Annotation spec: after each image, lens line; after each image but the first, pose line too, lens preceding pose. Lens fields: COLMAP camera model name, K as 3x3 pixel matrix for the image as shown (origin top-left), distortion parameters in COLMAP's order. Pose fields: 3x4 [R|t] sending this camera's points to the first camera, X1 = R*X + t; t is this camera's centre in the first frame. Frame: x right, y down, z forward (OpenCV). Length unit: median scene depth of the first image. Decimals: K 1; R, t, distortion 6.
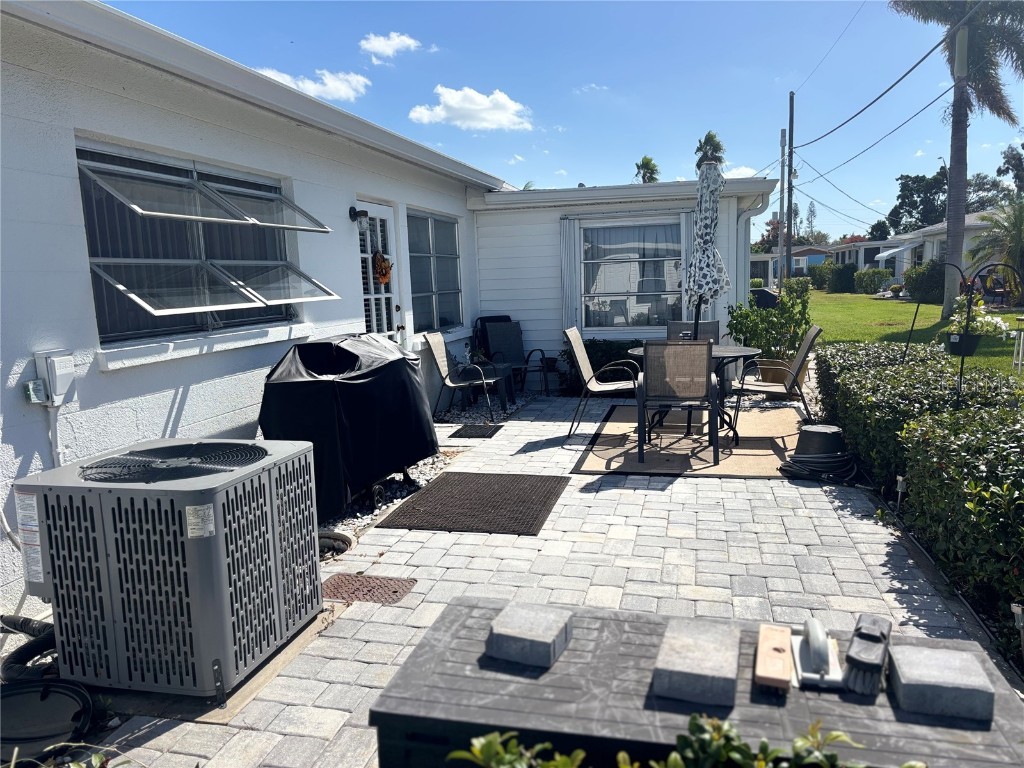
lens RADIAL K [[778.7, 0, 509.8], [0, 778.7, 390.6], [0, 0, 1]] dist [0.021323, -0.019365]
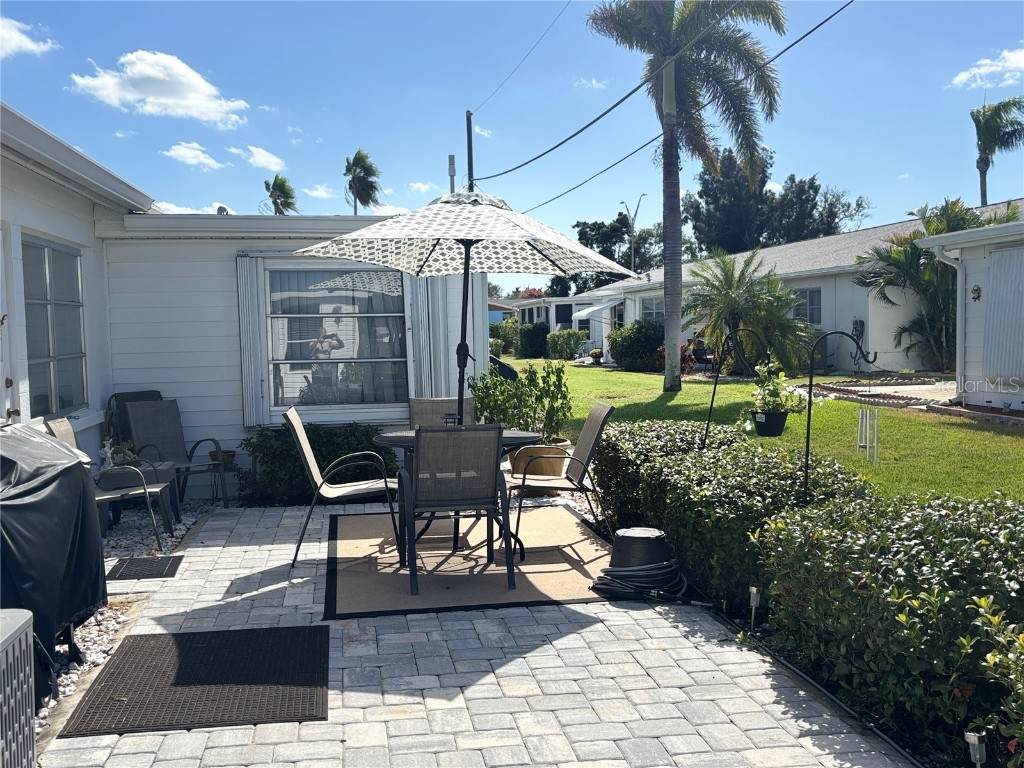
lens RADIAL K [[1057.7, 0, 511.7], [0, 1057.7, 380.7], [0, 0, 1]] dist [0.016736, 0.000000]
pose [[0.923784, -0.003455, 0.382898, -0.140243], [0.042457, 0.994718, -0.093456, -0.010744], [-0.380553, 0.102589, 0.919051, 0.052509]]
